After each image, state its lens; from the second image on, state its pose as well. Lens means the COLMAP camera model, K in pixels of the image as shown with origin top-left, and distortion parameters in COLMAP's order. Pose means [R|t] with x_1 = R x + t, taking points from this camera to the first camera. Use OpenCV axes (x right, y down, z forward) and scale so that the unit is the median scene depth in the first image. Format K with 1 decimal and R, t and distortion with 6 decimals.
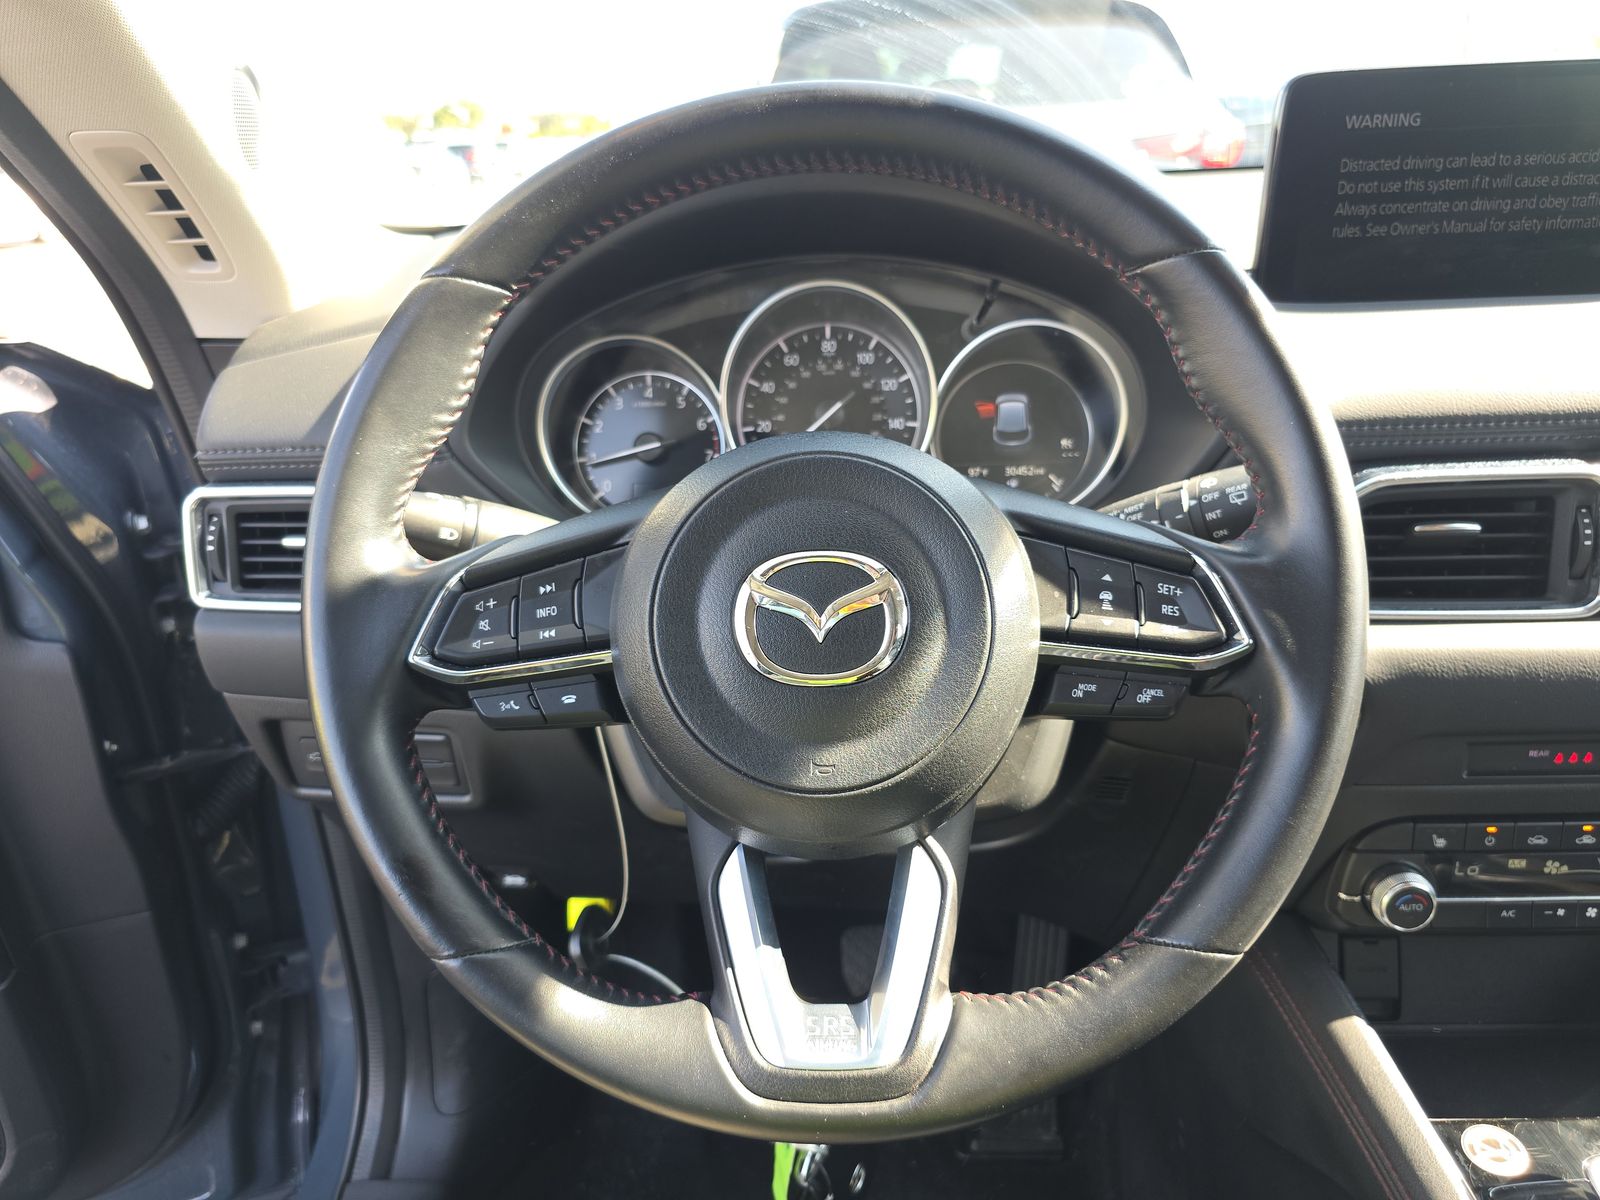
lens RADIAL K [[1088.8, 0, 795.3], [0, 1088.8, 599.2], [0, 0, 1]] dist [0.040783, -0.043588]
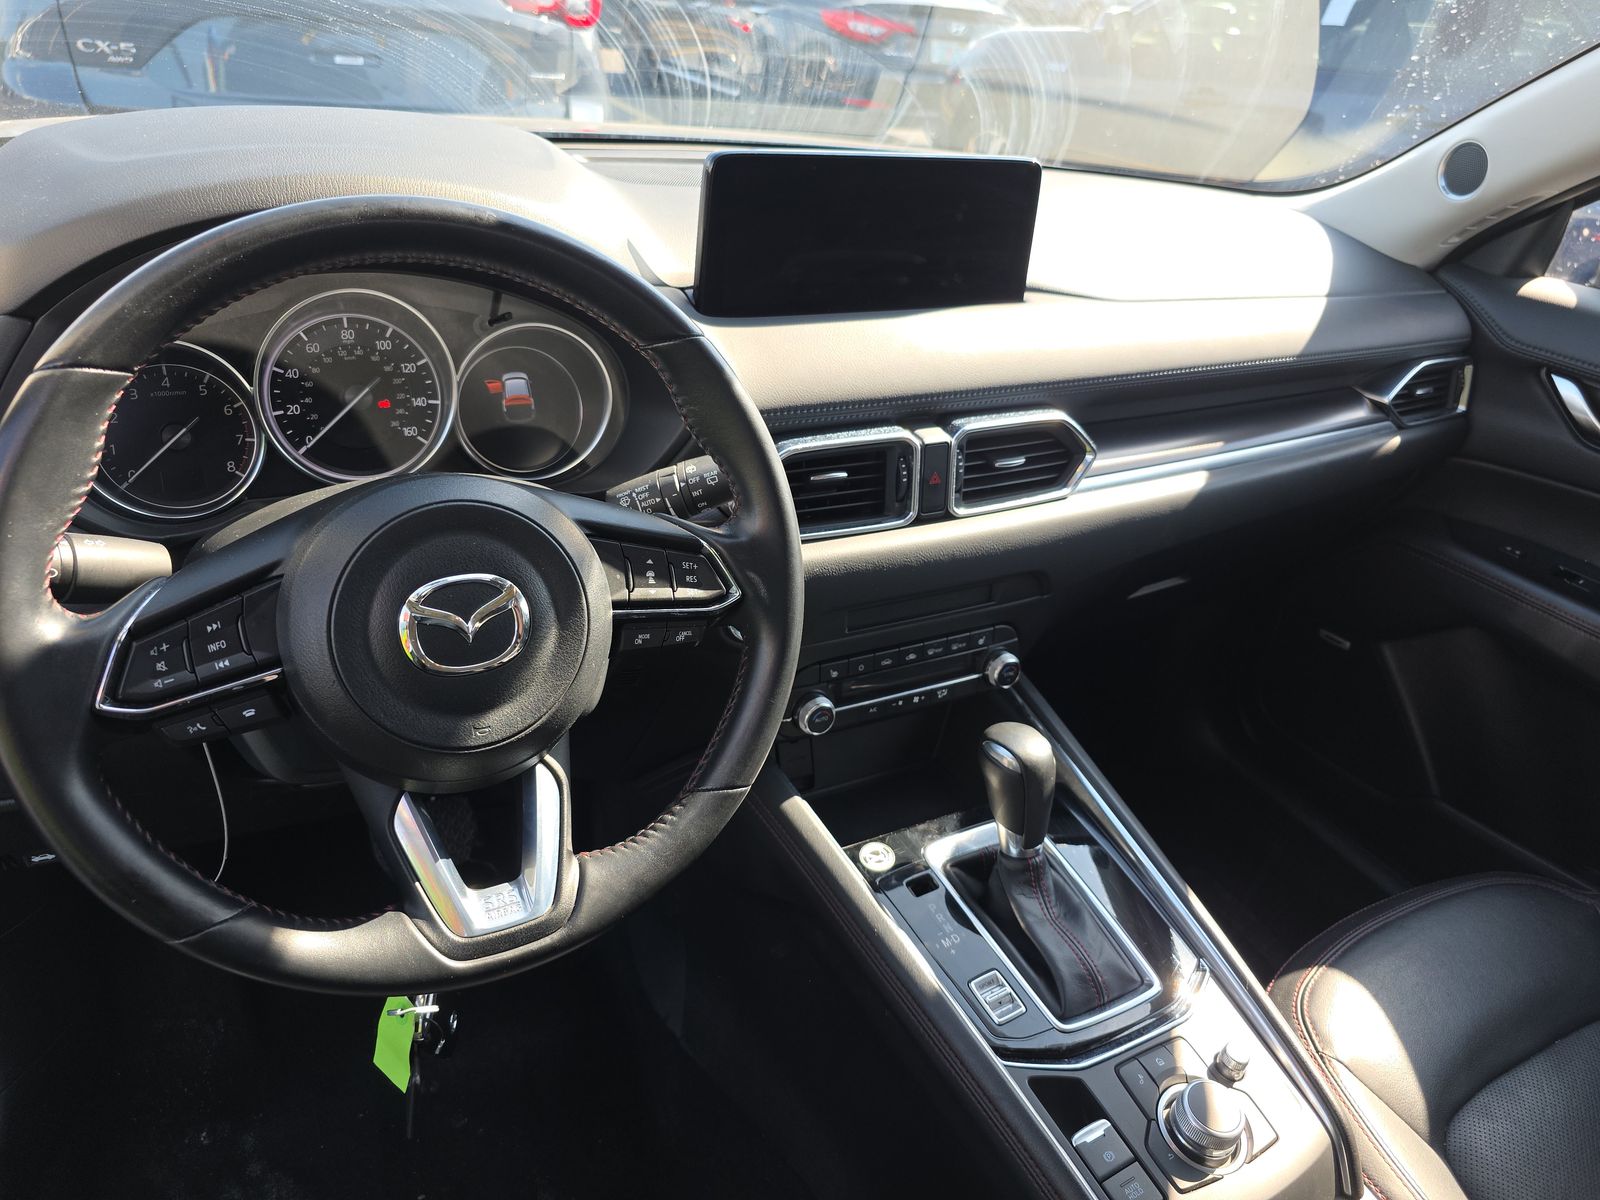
lens RADIAL K [[1088.8, 0, 795.3], [0, 1088.8, 599.2], [0, 0, 1]] dist [0.040783, -0.043588]
pose [[0.855157, -0.144834, 0.497725, -0.276473], [0.066534, 0.982900, 0.171702, -0.202871], [-0.514082, -0.113717, 0.850169, -0.344340]]
